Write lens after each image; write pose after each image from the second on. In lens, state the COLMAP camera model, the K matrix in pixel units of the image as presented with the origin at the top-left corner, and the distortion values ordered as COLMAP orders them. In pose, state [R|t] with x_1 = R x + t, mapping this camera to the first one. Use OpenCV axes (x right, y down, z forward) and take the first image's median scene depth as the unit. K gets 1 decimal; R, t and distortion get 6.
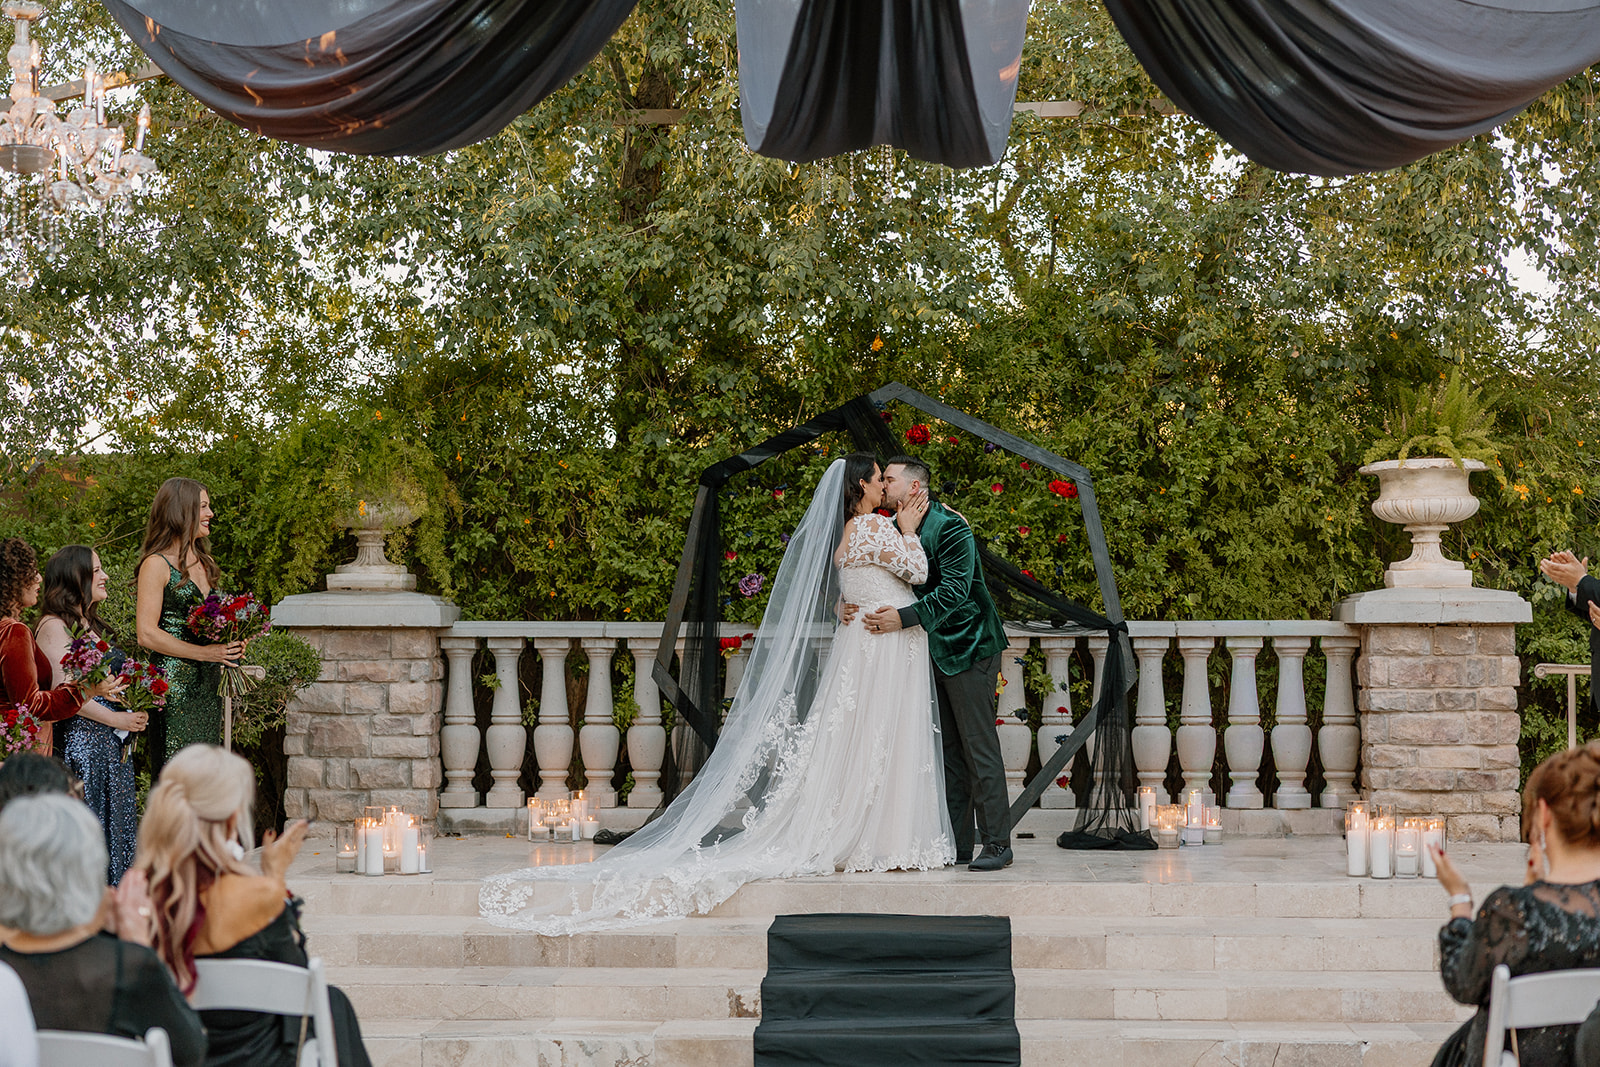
lens RADIAL K [[2864.2, 0, 800.0], [0, 2864.2, 533.5], [0, 0, 1]] dist [-0.014802, -0.058113]
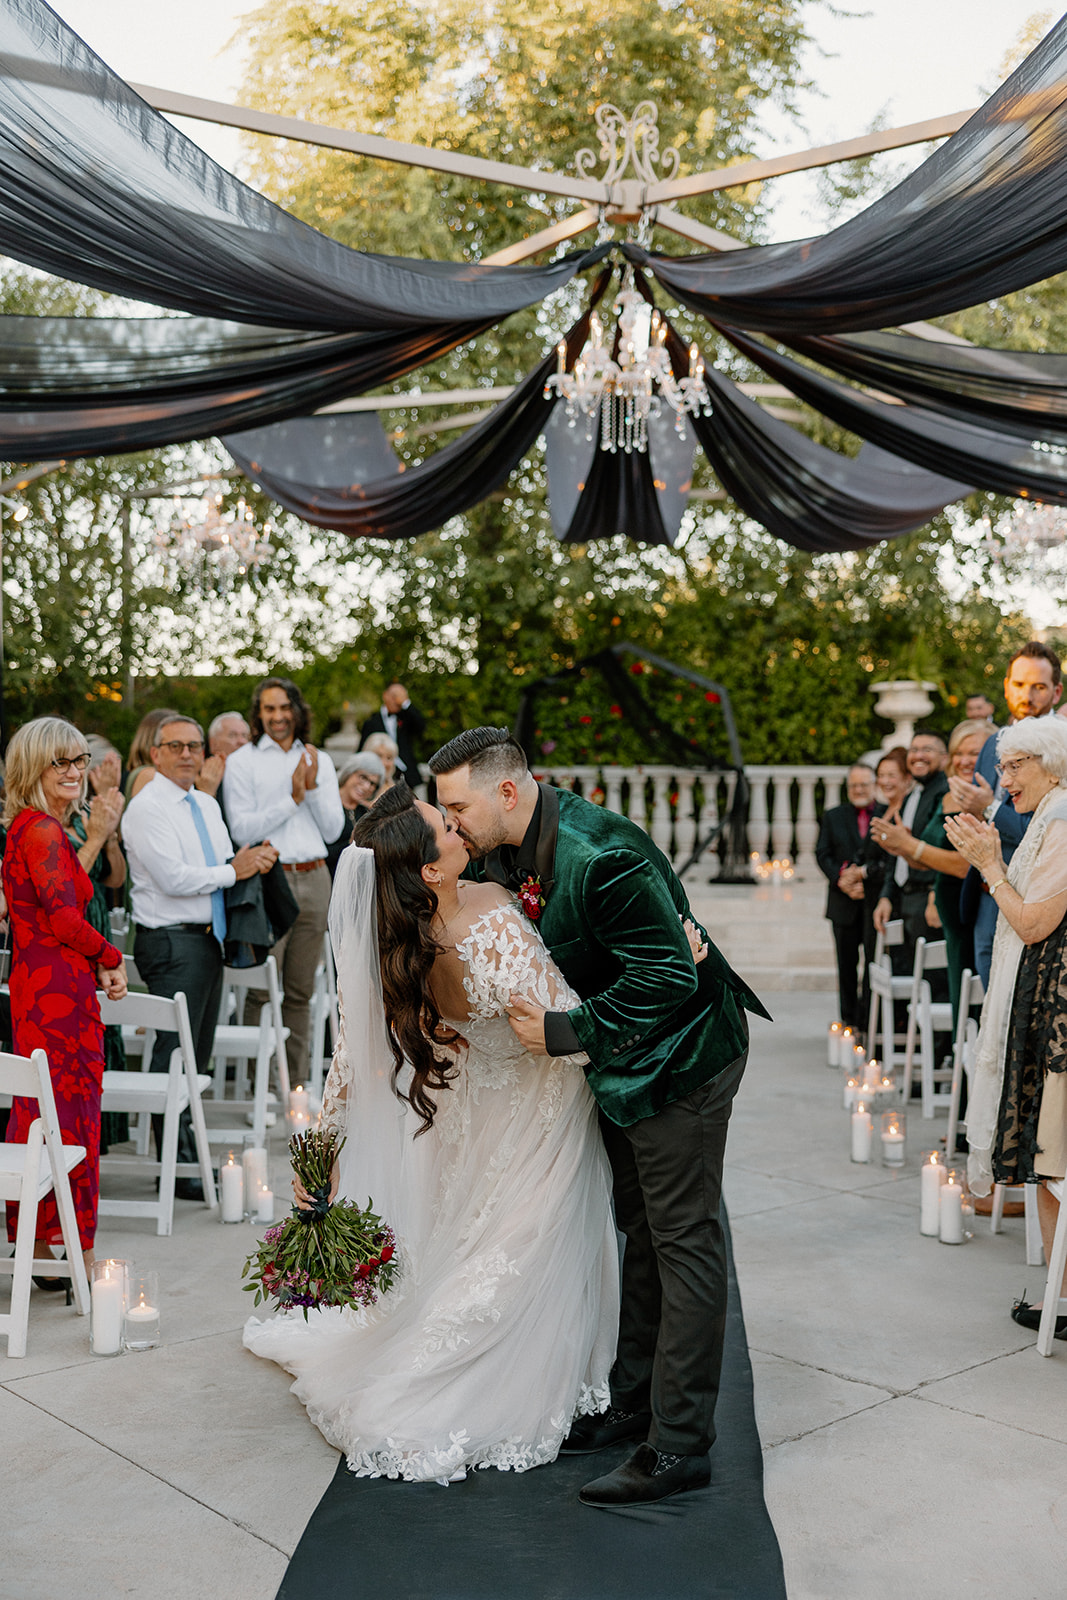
lens RADIAL K [[1868.1, 0, 533.5], [0, 1868.1, 800.0], [0, 0, 1]] dist [0.004597, 0.000602]
pose [[0.999844, 0.005919, -0.016621, -0.006843], [-0.005122, 0.998852, 0.047618, -0.006225], [0.016883, -0.047526, 0.998727, -0.249550]]
